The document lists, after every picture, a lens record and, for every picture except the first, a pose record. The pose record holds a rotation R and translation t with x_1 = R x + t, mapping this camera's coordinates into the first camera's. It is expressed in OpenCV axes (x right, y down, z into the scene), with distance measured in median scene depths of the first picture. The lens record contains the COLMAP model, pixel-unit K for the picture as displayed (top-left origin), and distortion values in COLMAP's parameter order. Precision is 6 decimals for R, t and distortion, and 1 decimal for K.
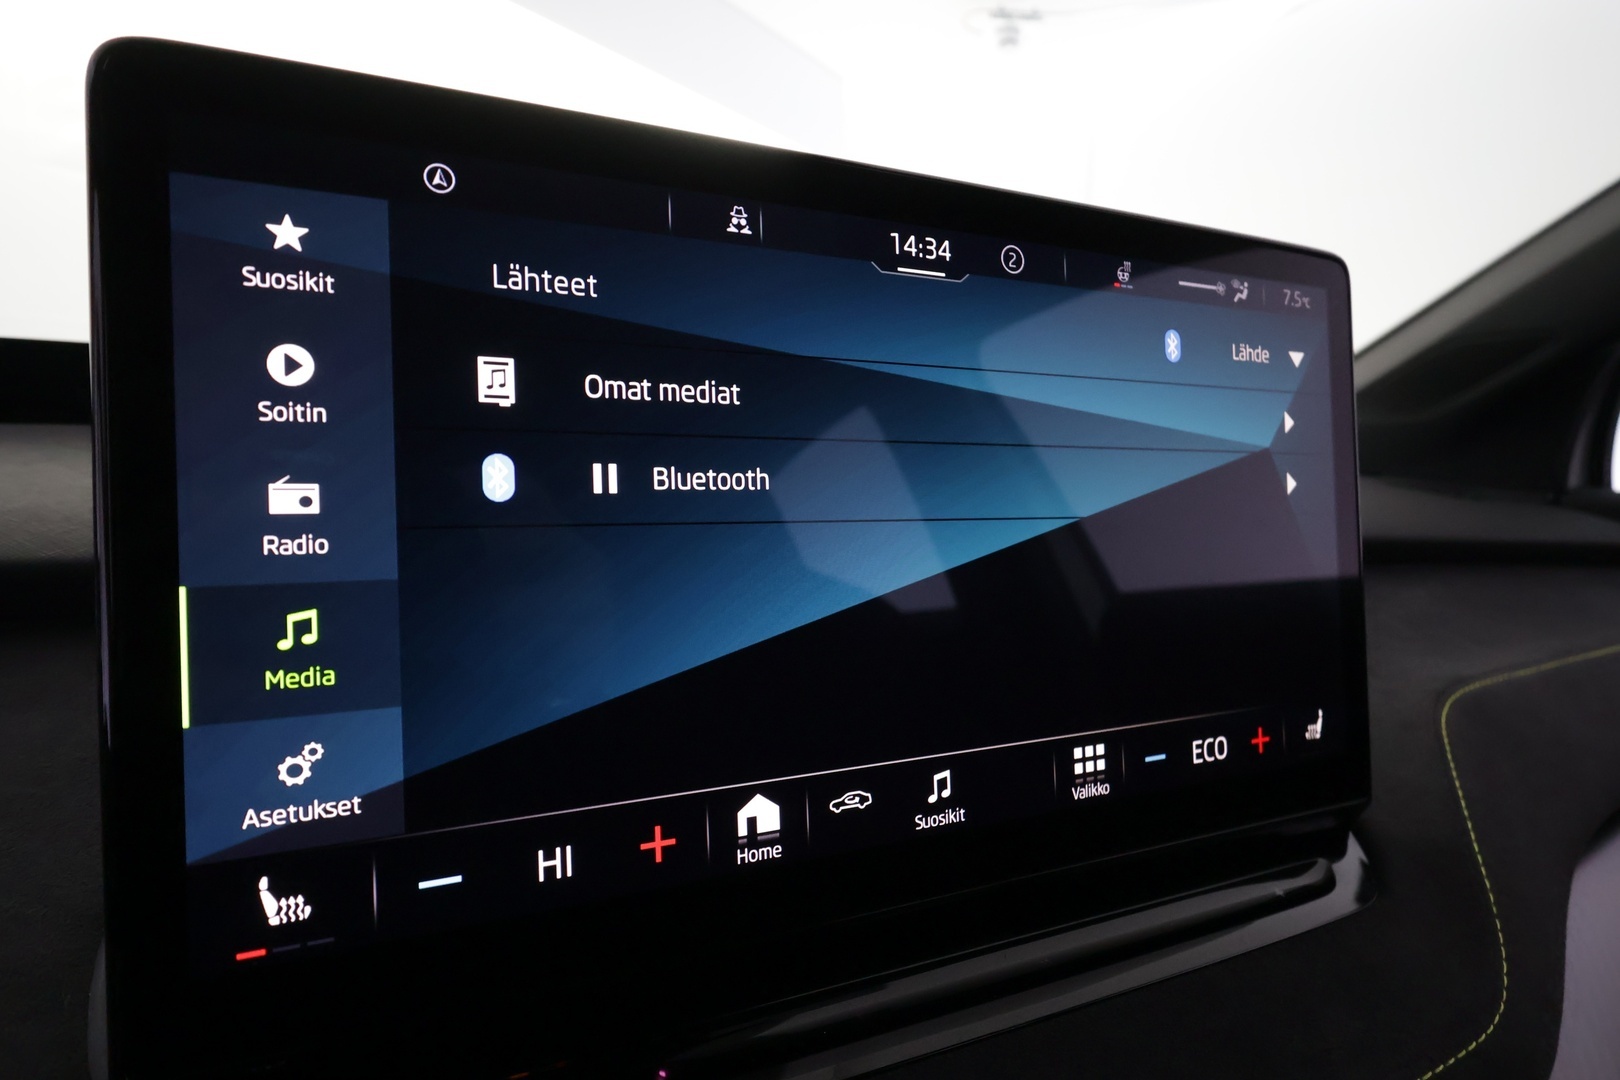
lens RADIAL K [[930.0, 0, 810.0], [0, 930.0, 540.0], [0, 0, 1]] dist [0.006753, 0.002548]
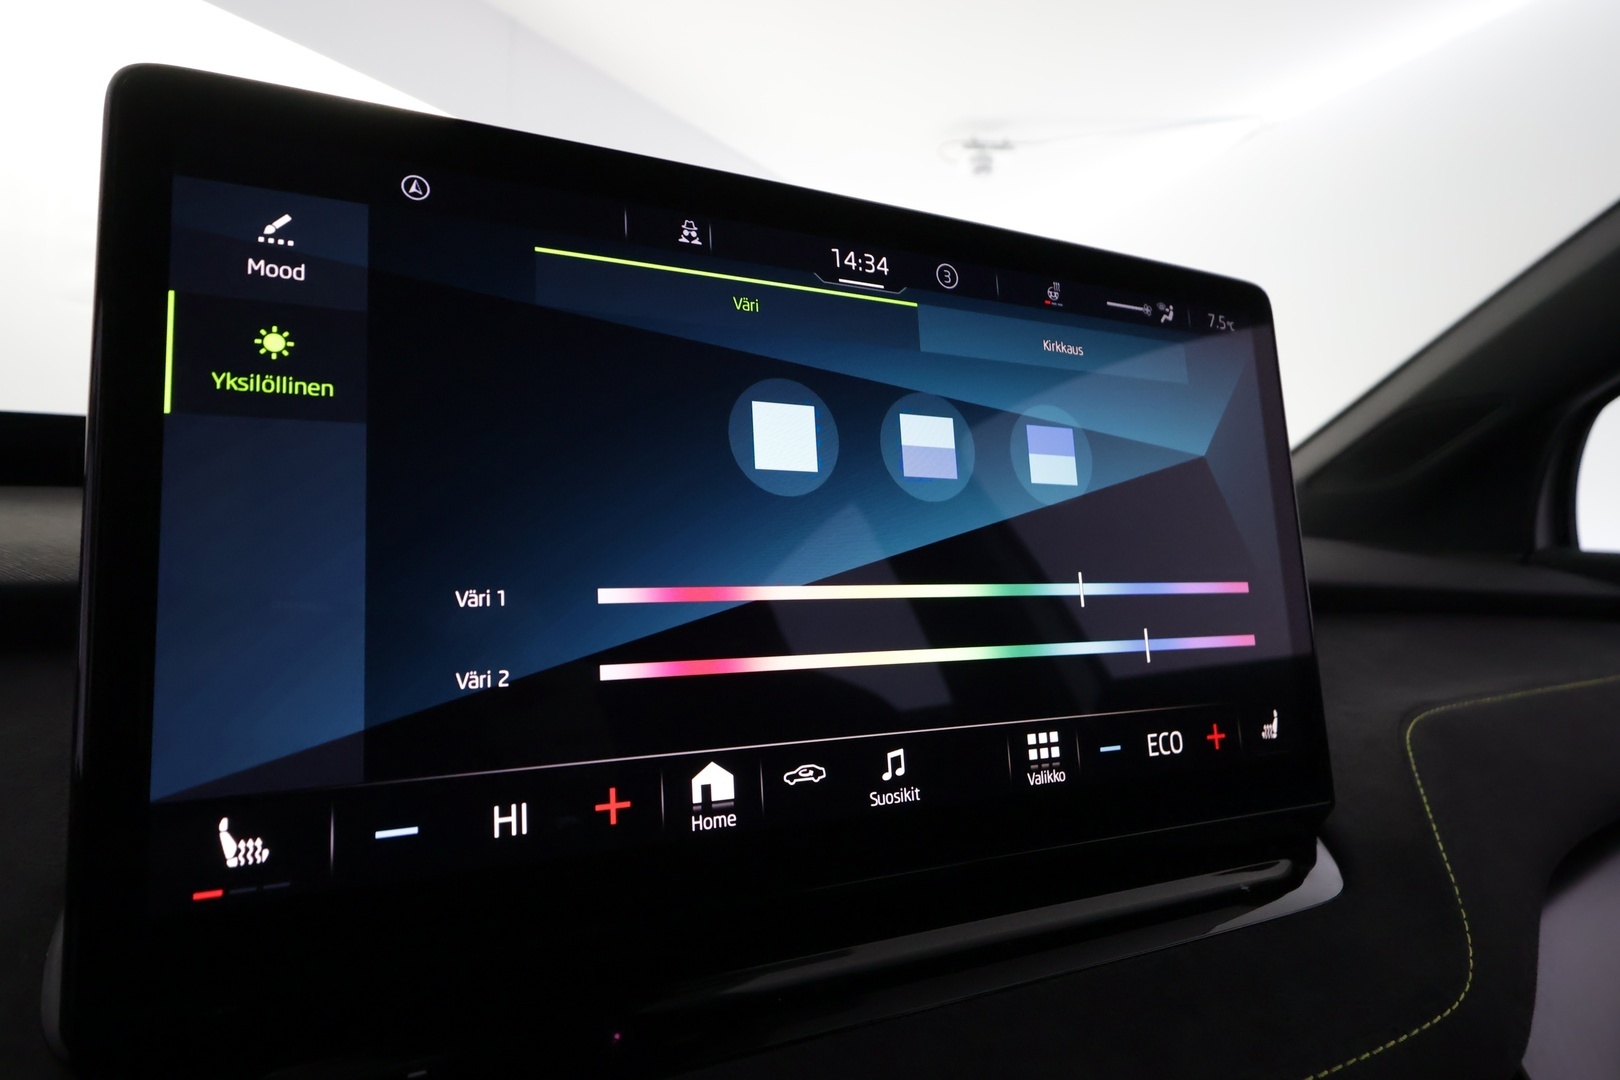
lens RADIAL K [[938.2, 0, 810.0], [0, 938.2, 540.0], [0, 0, 1]] dist [0.006179, 0.000186]
pose [[0.999724, -0.022339, 0.007273, 0.044362], [0.023053, 0.992432, -0.120614, 0.138648], [-0.004524, 0.120748, 0.992673, -0.052763]]
